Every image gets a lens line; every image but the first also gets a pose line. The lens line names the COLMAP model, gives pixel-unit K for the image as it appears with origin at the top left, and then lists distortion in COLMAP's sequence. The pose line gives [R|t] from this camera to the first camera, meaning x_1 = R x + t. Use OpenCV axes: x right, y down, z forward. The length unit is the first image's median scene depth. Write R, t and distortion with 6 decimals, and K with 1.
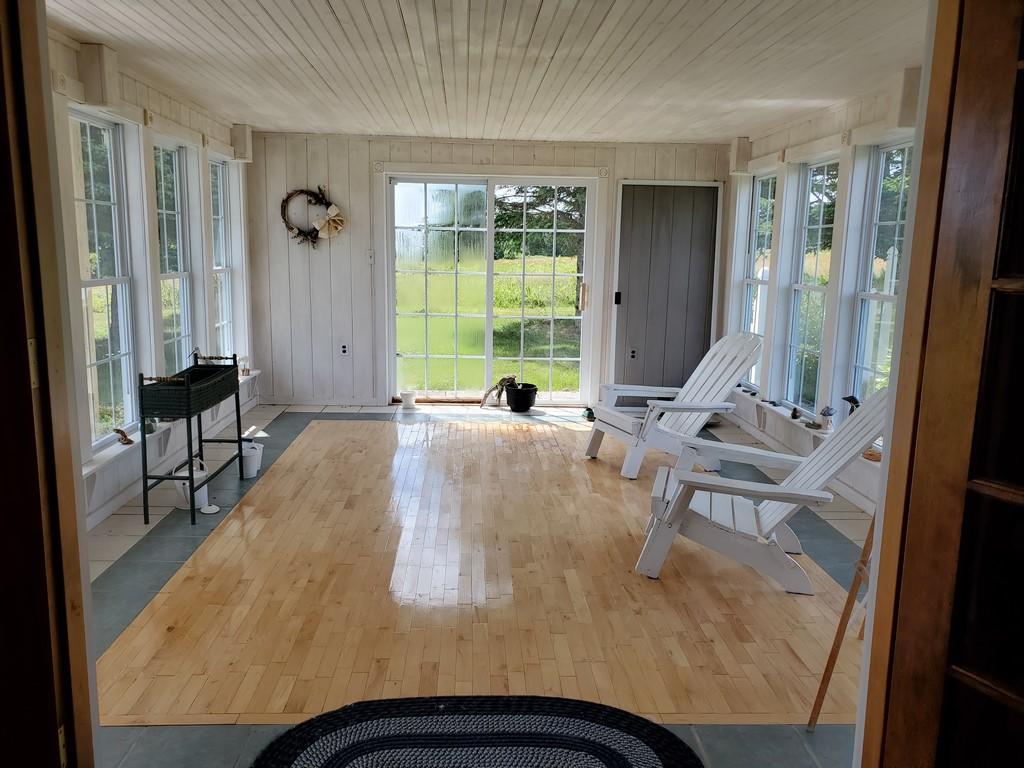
lens RADIAL K [[789.8, 0, 512.0], [0, 789.8, 384.0], [0, 0, 1]] dist [-0.008759, -0.003872]
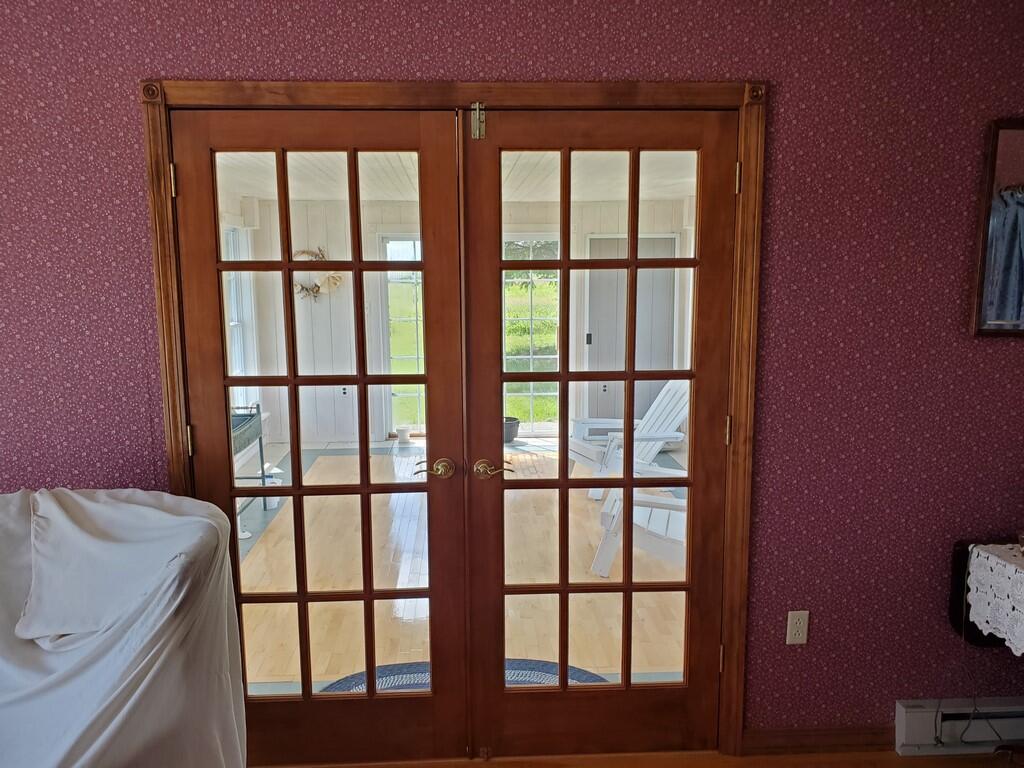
lens RADIAL K [[802.9, 0, 512.0], [0, 802.9, 384.0], [0, 0, 1]] dist [0.074889, -0.103473]
pose [[0.999581, -0.026922, 0.010598, 0.012554], [0.027238, 0.999153, -0.030837, -0.013880], [-0.009759, 0.031113, 0.999468, -0.149979]]
